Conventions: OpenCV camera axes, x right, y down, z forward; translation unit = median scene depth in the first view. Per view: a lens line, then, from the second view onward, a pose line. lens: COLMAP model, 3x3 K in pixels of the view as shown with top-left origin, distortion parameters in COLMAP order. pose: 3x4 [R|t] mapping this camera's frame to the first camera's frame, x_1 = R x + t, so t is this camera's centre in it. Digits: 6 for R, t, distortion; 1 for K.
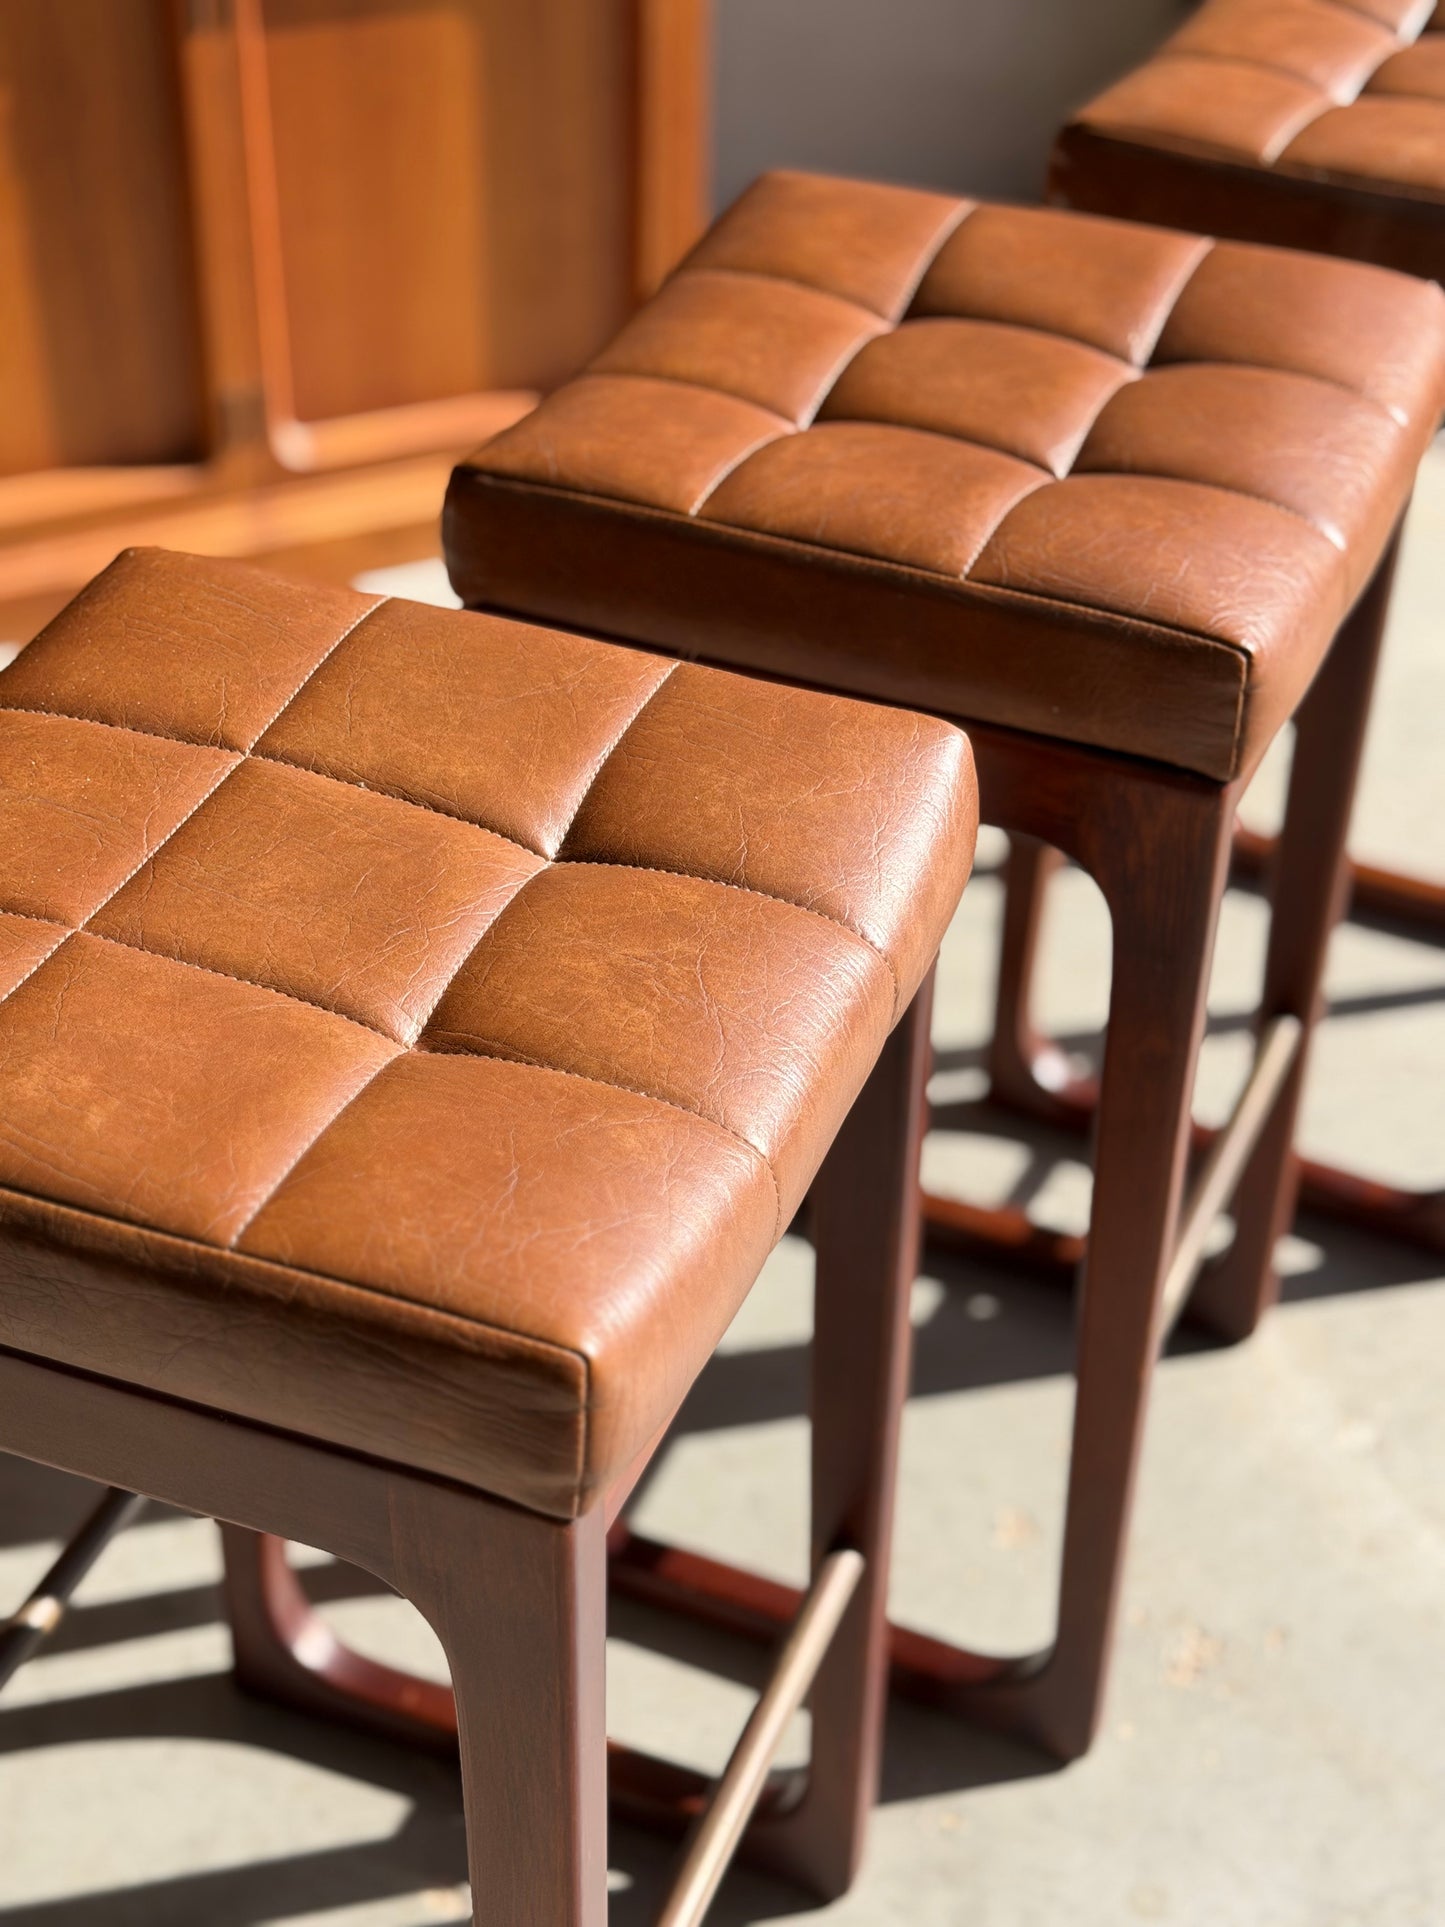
lens RADIAL K [[2995.5, 0, 731.7], [0, 2995.5, 959.0], [0, 0, 1]] dist [0.126918, -0.080449]
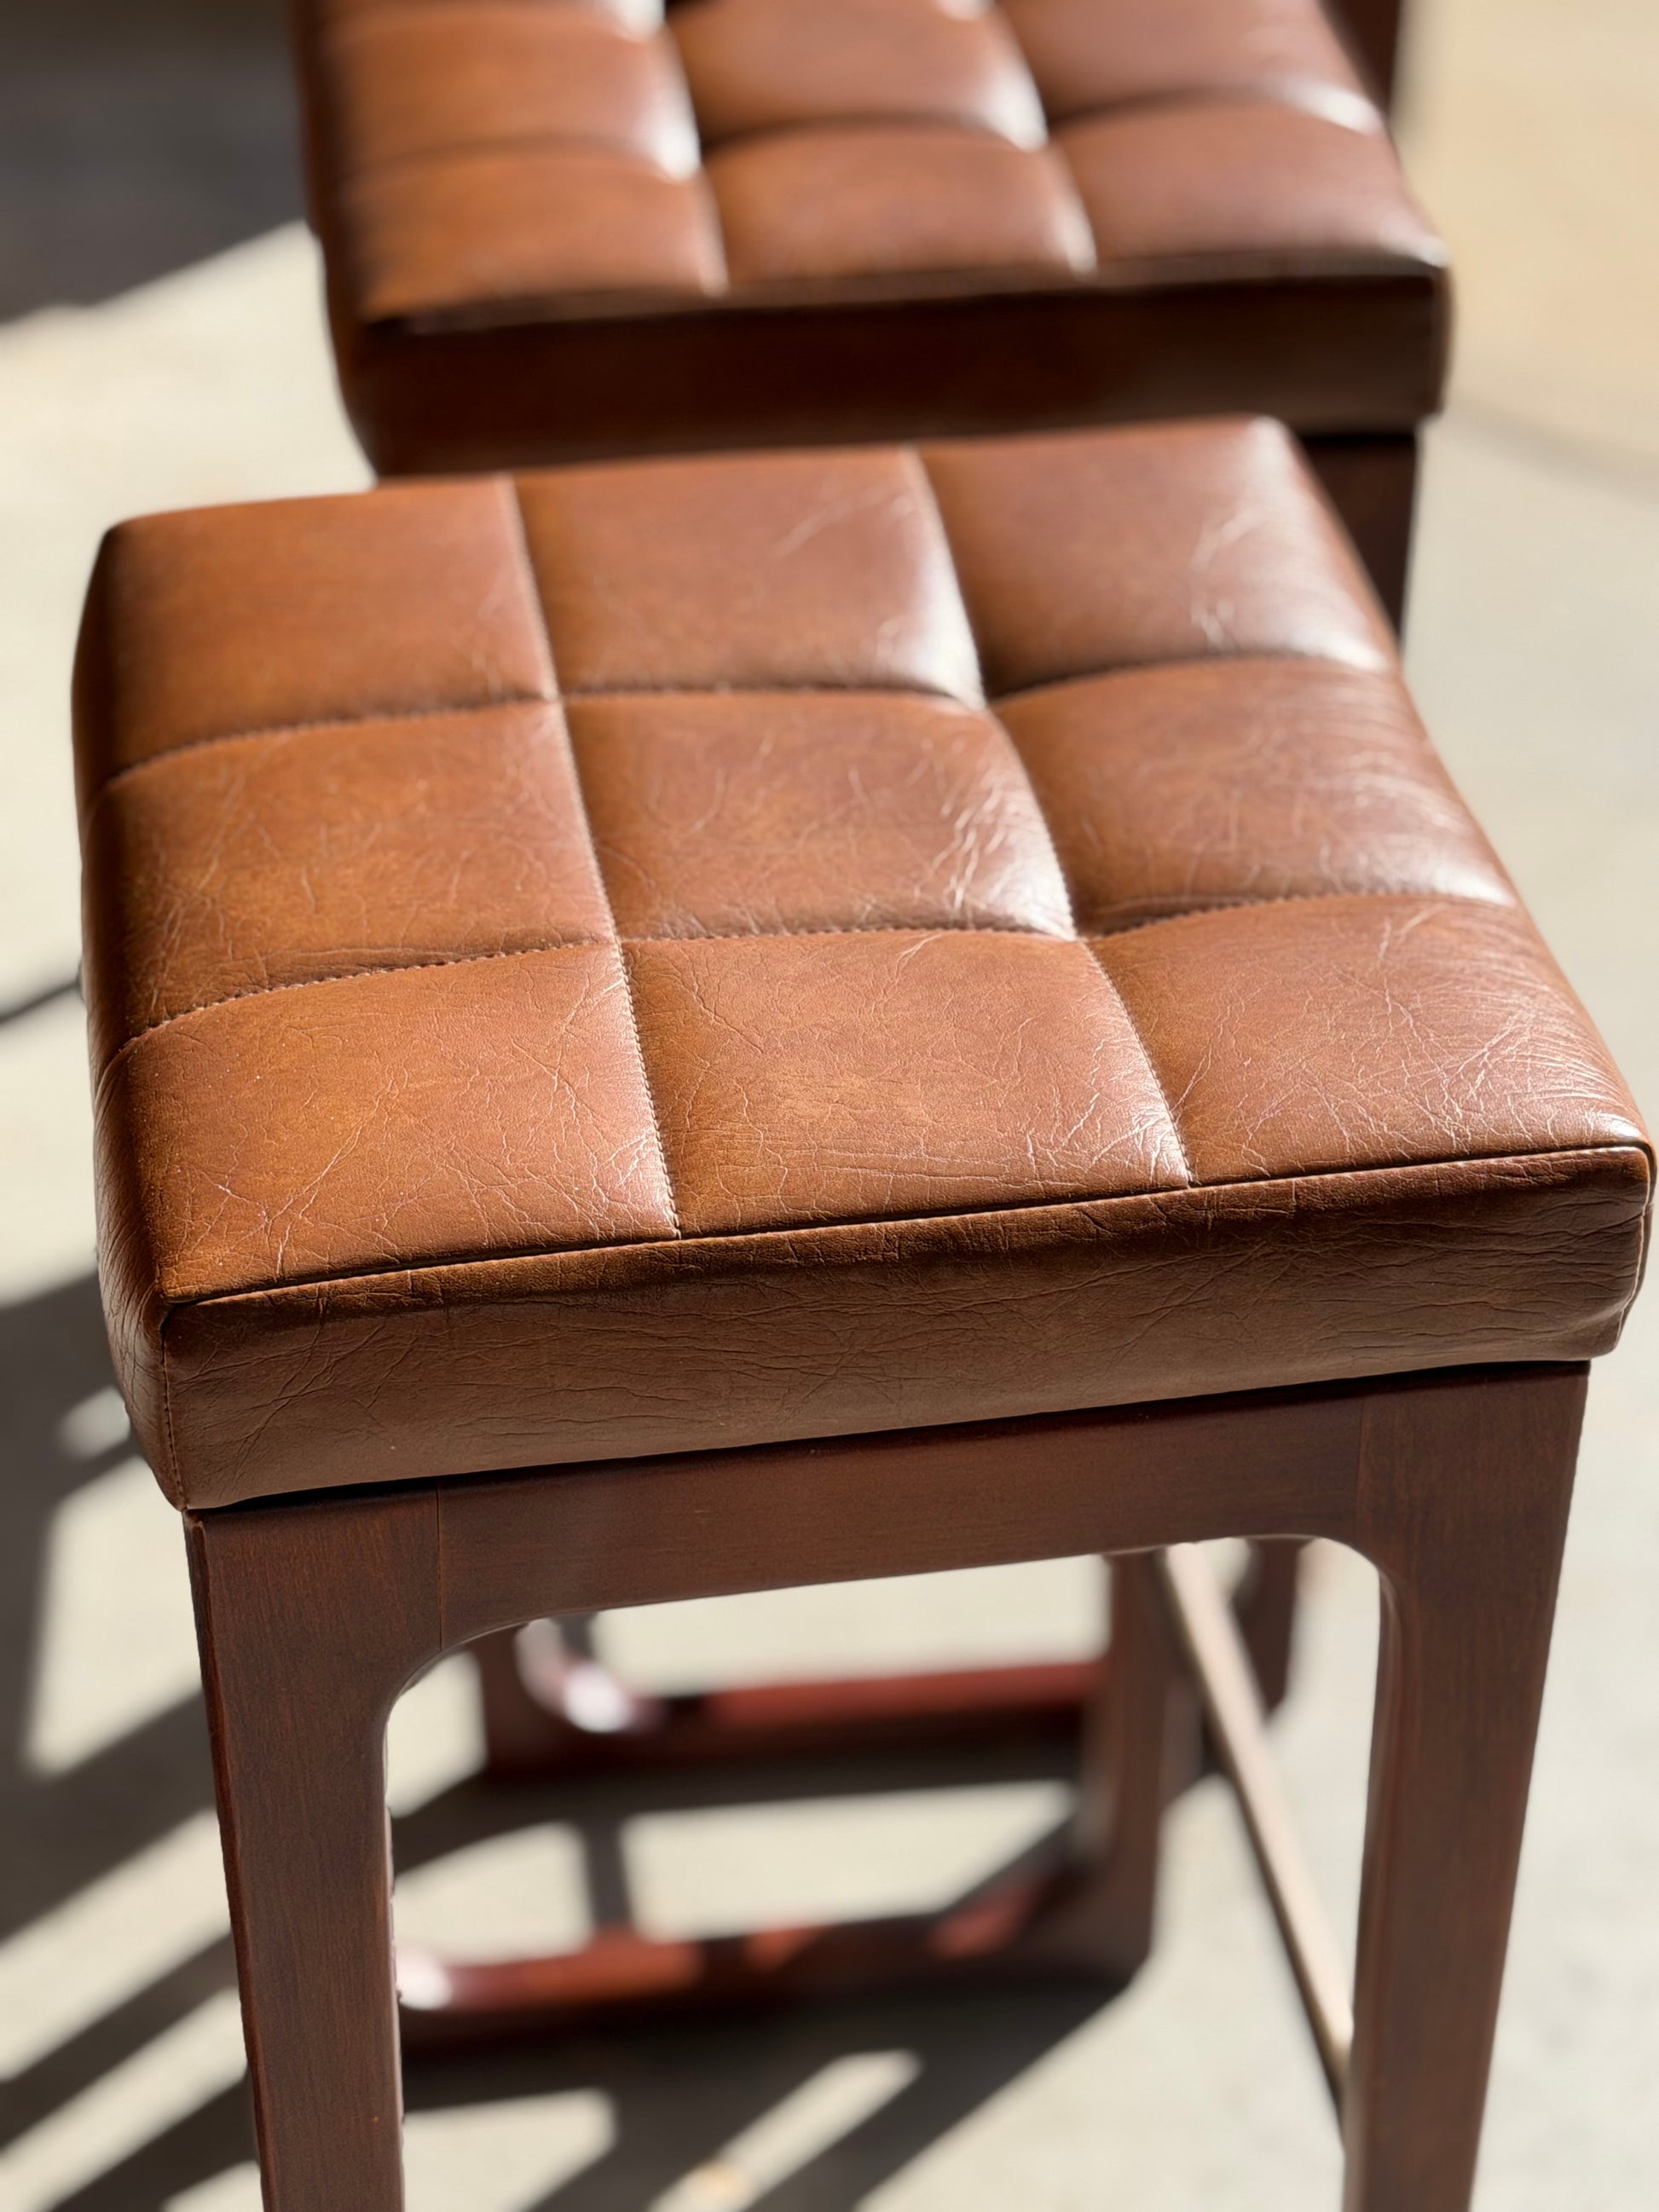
lens RADIAL K [[4370.9, 0, 823.7], [0, 4370.9, 1063.1], [0, 0, 1]] dist [0.124205, 0.037567]
pose [[0.861549, -0.322884, 0.391764, -0.539404], [0.317740, 0.944803, 0.079929, -0.046288], [-0.395947, 0.055616, 0.916588, -0.033407]]
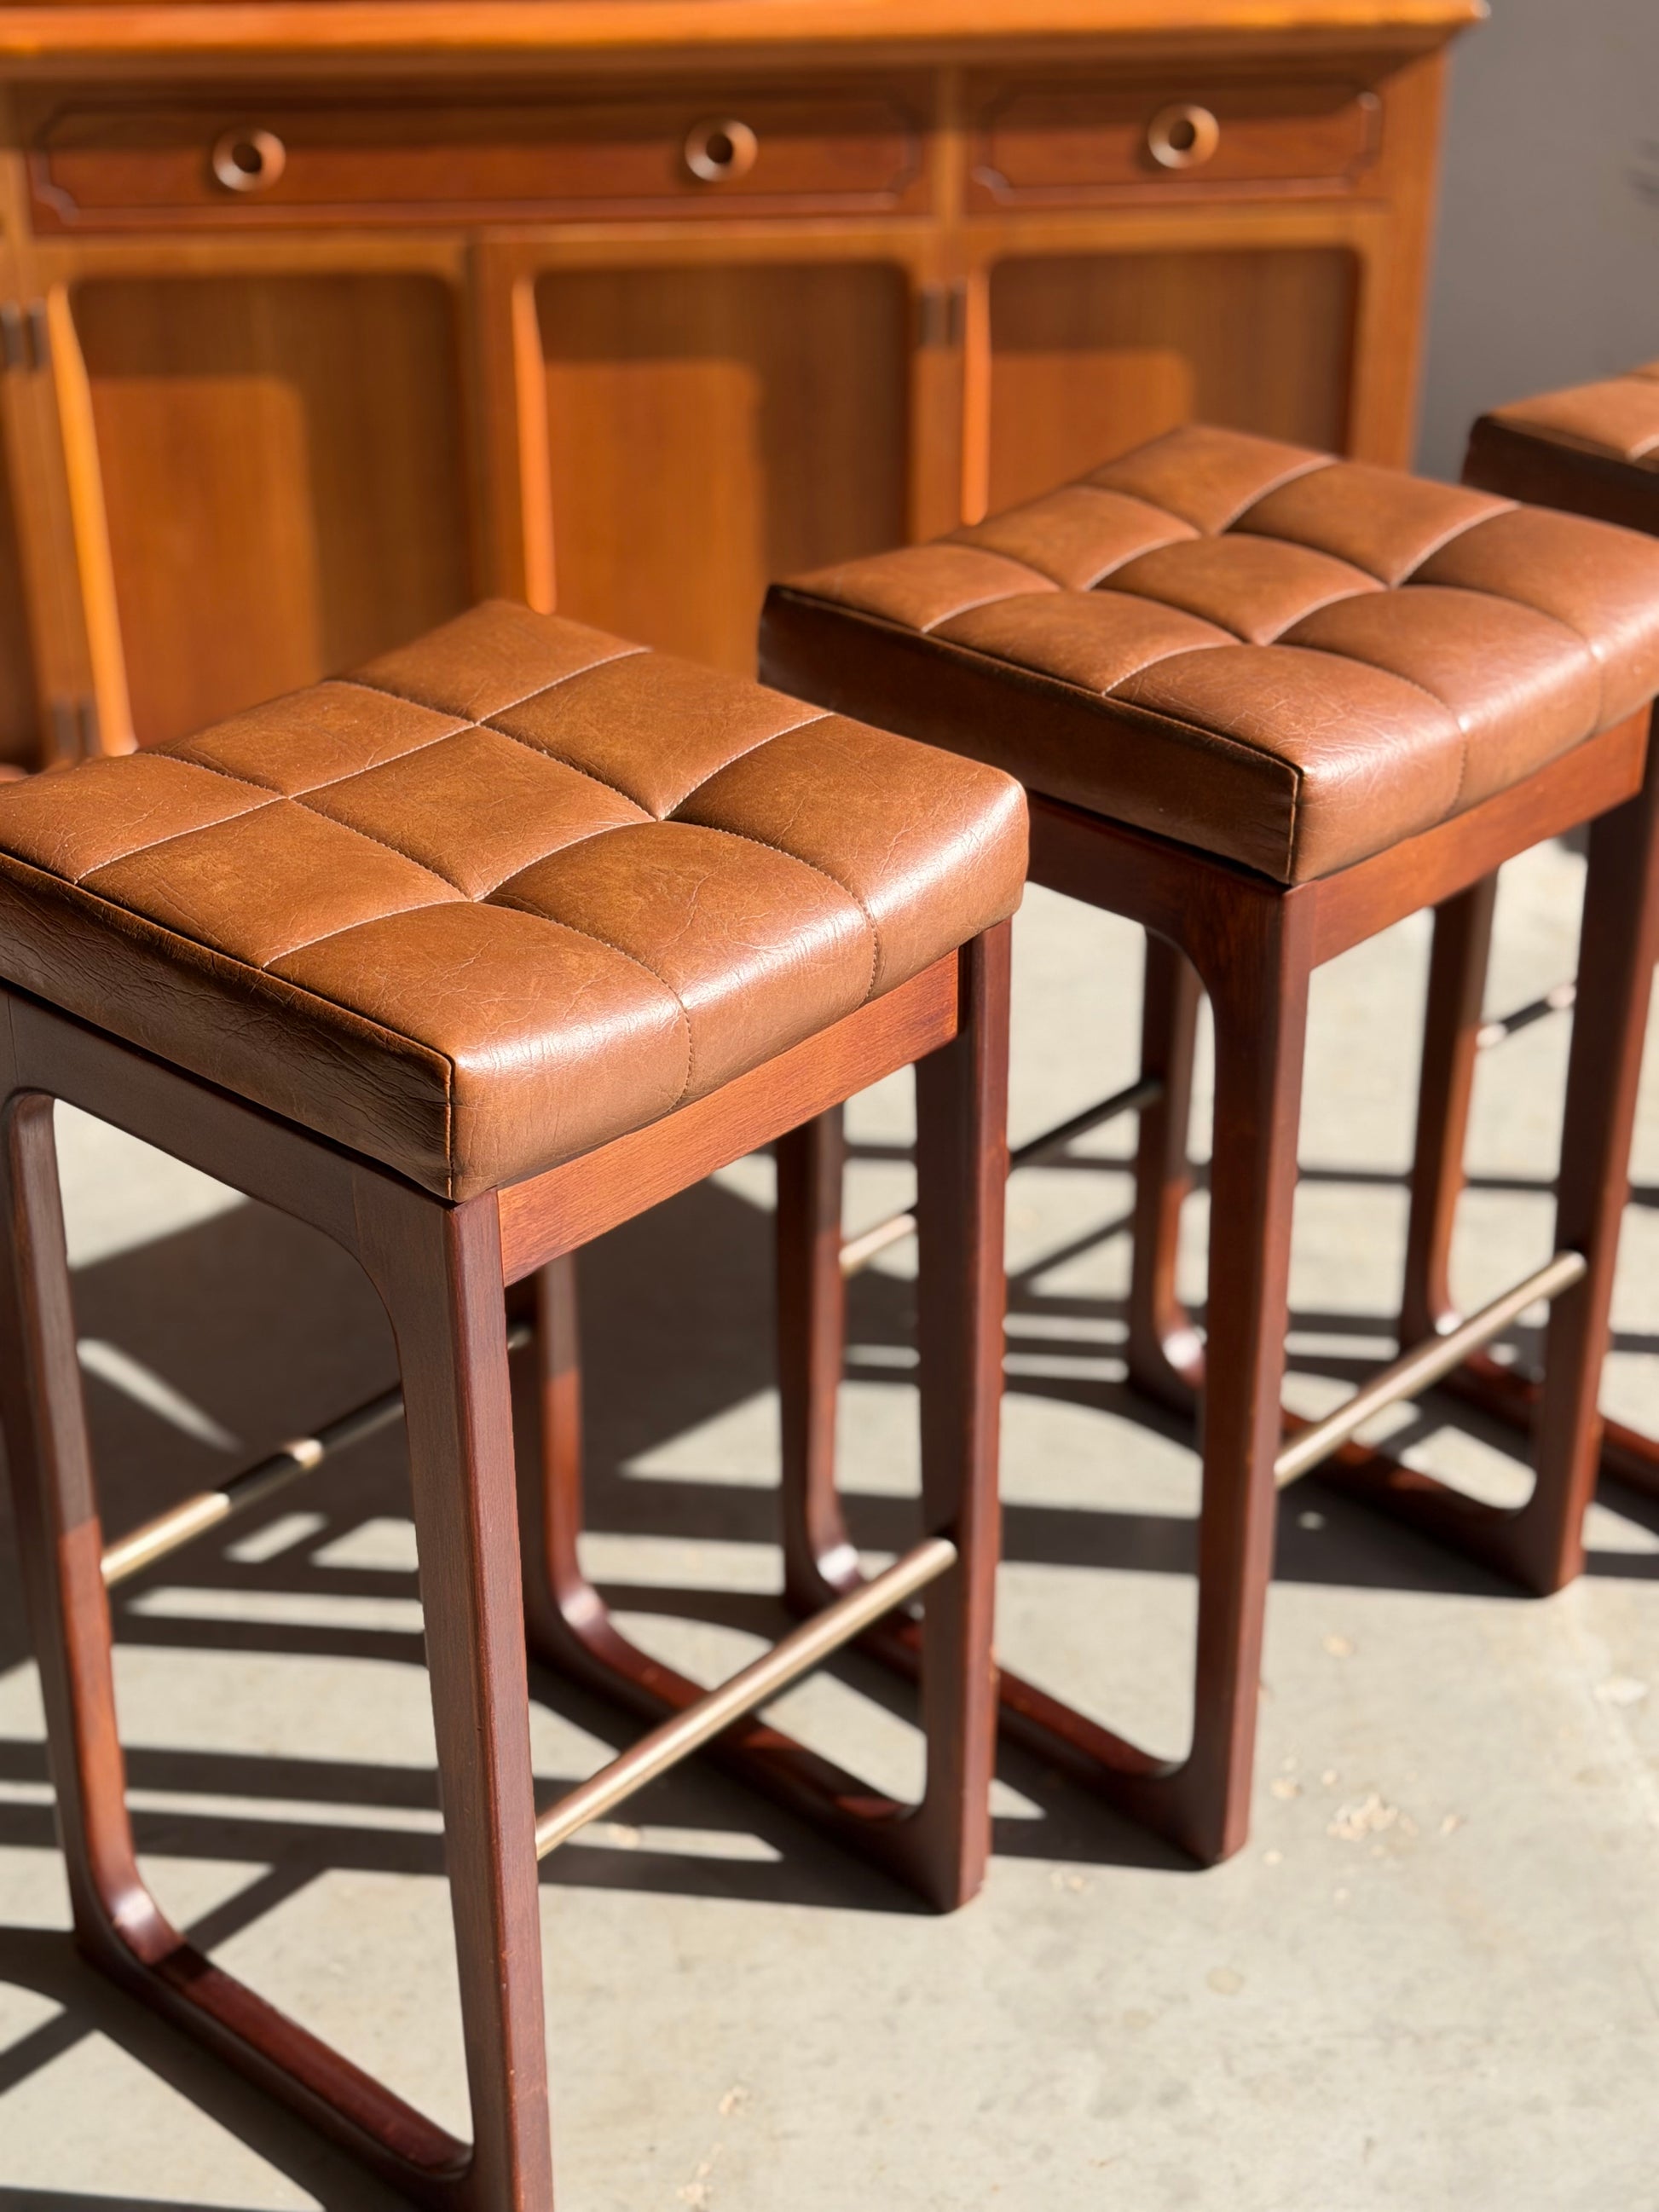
lens RADIAL K [[3438.7, 0, 840.1], [0, 3438.7, 1100.9], [0, 0, 1]] dist [0.126918, -0.080449]
pose [[0.937258, 0.147062, -0.316103, 0.467590], [-0.188428, 0.976524, -0.104387, 0.210930], [0.293330, 0.157400, 0.942965, -0.337665]]
